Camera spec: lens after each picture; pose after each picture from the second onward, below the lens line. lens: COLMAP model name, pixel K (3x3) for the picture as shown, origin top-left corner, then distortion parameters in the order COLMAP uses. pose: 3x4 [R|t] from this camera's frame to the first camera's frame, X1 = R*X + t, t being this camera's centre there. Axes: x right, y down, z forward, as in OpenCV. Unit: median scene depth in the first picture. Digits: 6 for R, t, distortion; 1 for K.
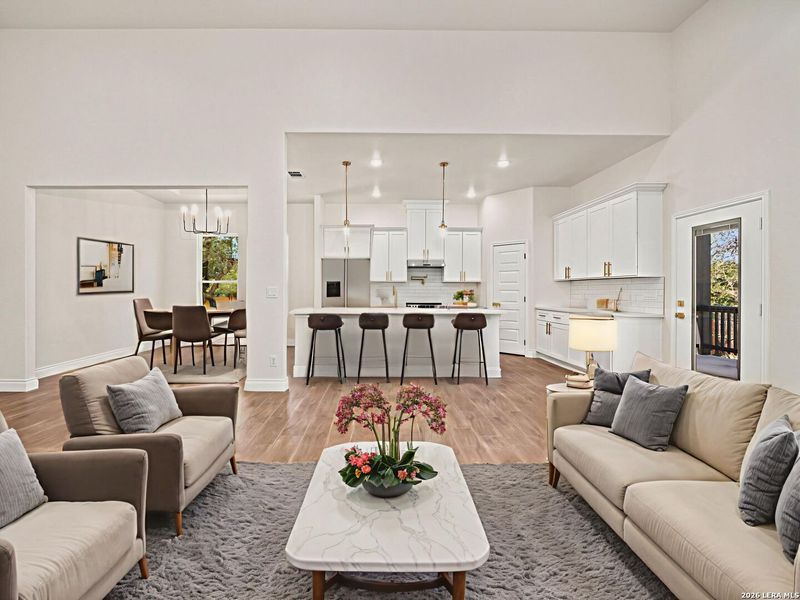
lens RADIAL K [[379.2, 0, 400.0], [0, 379.2, 300.0], [0, 0, 1]] dist [0.001729, 0.000097]
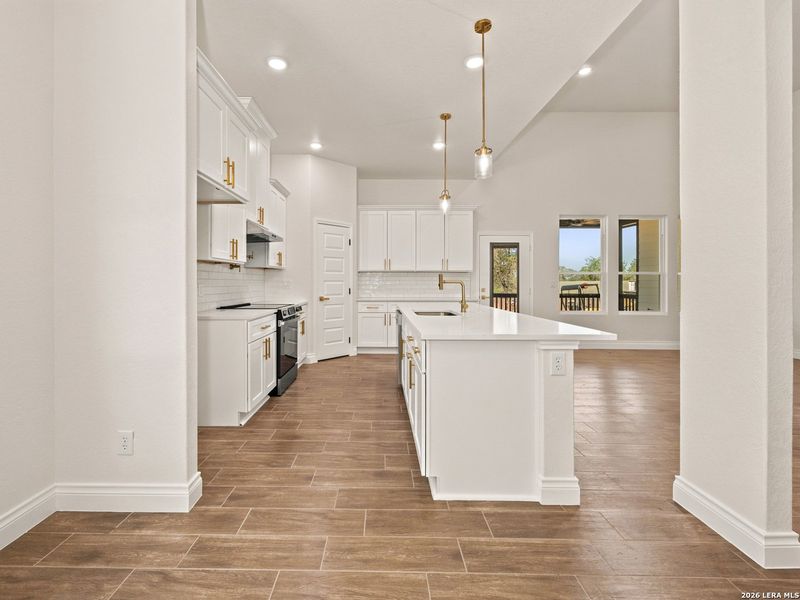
lens RADIAL K [[378.8, 0, 398.1], [0, 378.8, 281.1], [0, 0, 1]] dist [0.001799, 0.000175]
pose [[0.030667, 0.004815, 0.999518, -0.595372], [0.018343, 0.999817, -0.005379, -0.019160], [-0.999361, 0.018499, 0.030573, 0.938871]]
